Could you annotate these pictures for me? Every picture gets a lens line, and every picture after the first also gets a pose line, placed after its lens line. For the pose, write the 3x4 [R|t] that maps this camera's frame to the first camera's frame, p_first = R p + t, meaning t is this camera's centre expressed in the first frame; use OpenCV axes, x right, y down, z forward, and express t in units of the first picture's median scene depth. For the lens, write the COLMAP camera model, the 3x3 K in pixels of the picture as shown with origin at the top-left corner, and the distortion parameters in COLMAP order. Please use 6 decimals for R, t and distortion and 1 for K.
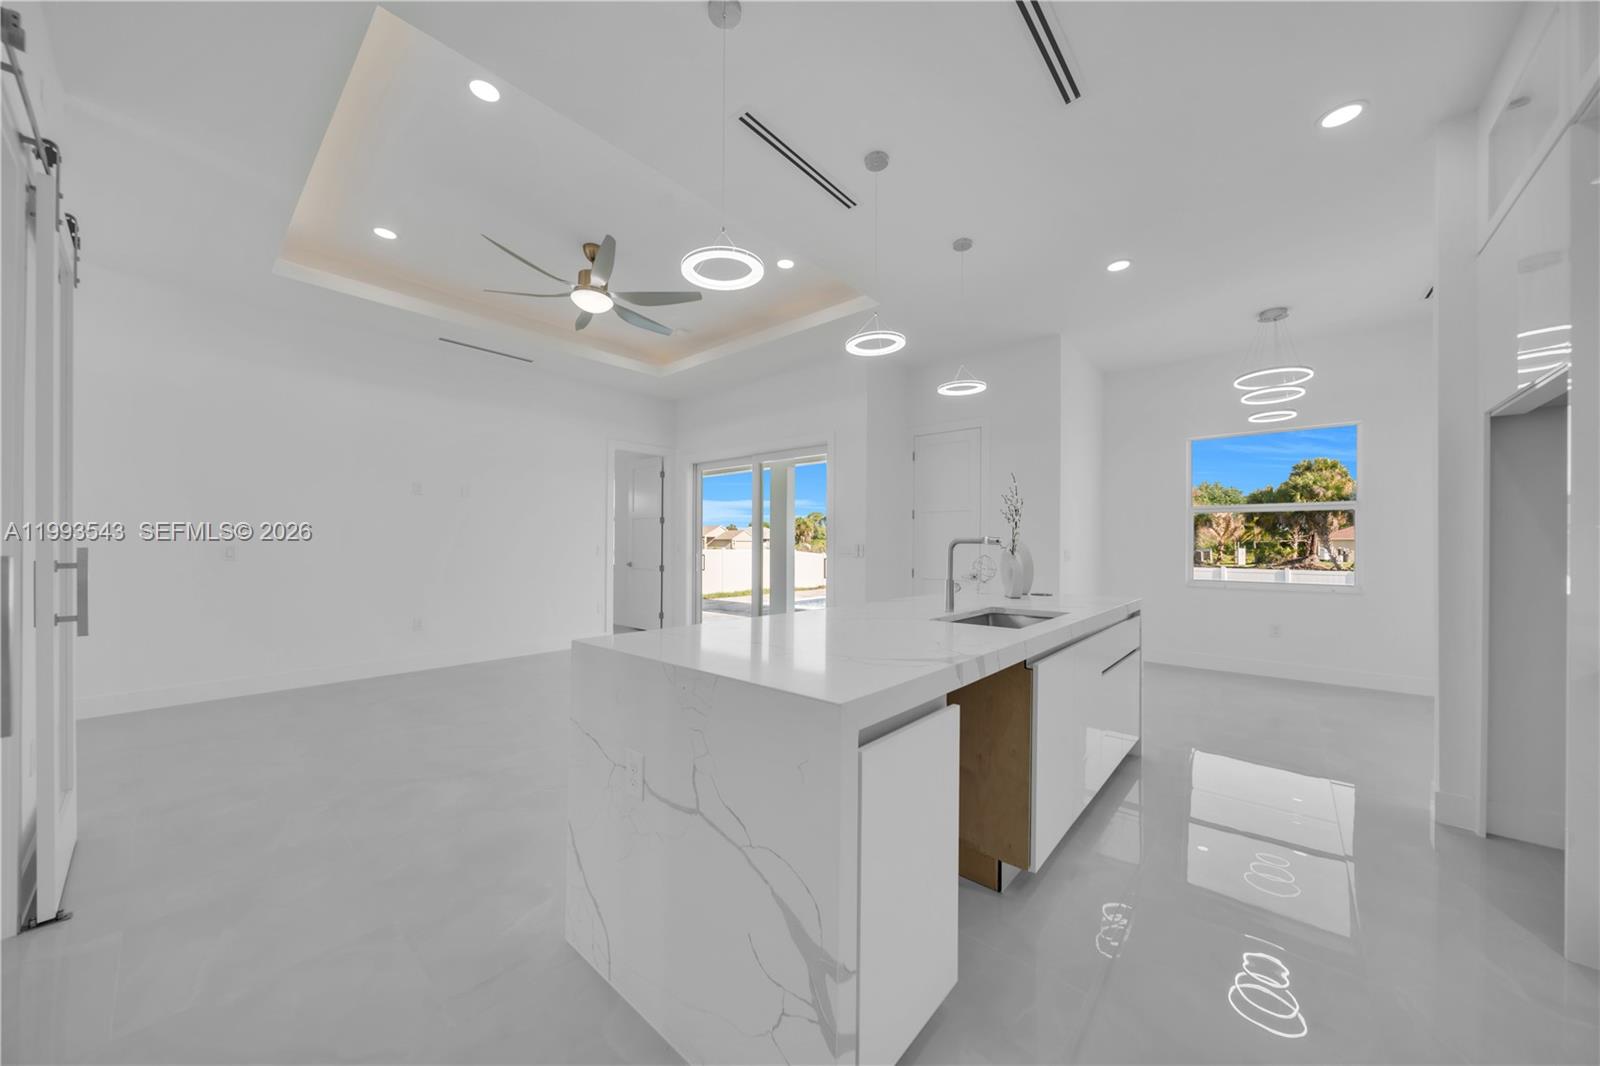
lens RADIAL K [[549.2, 0, 798.4], [0, 549.2, 545.3], [0, 0, 1]] dist [0.000016, -0.000500]
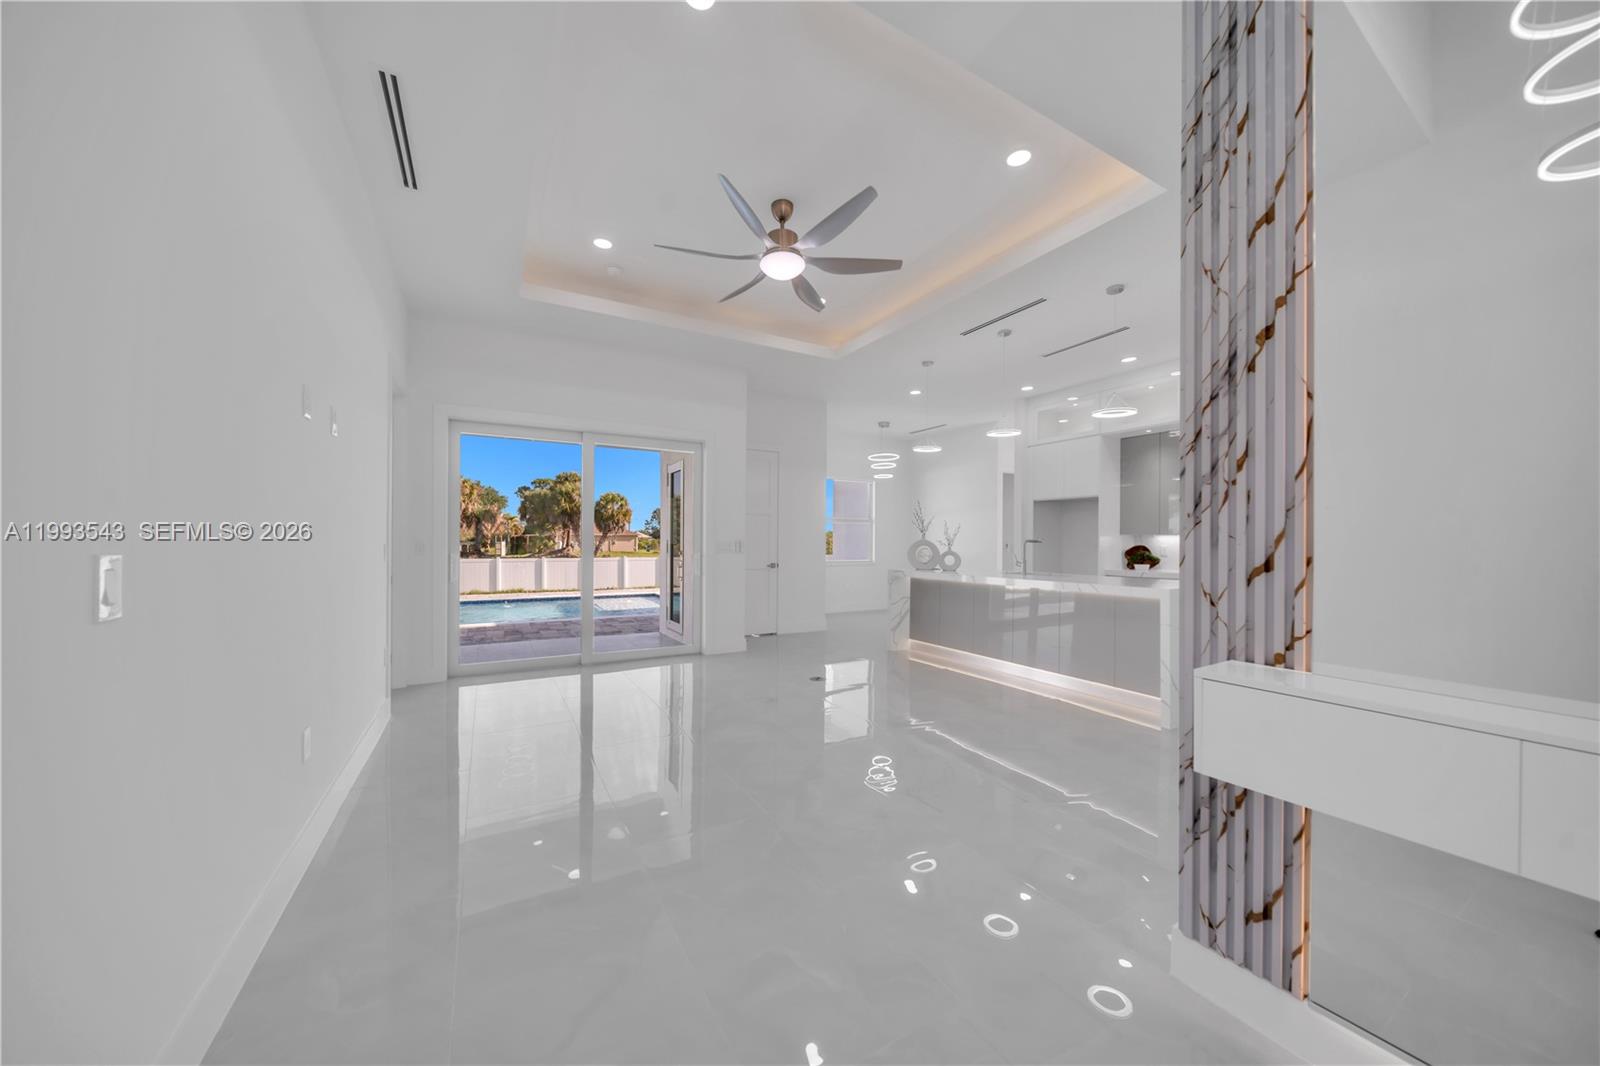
lens RADIAL K [[549.2, 0, 795.0], [0, 549.2, 543.3], [0, 0, 1]] dist [0.000016, -0.000500]
pose [[0.344584, -0.011640, 0.938683, -0.097598], [0.004196, 0.999932, 0.010860, -0.000982], [-0.938746, 0.000196, 0.344610, 0.054648]]
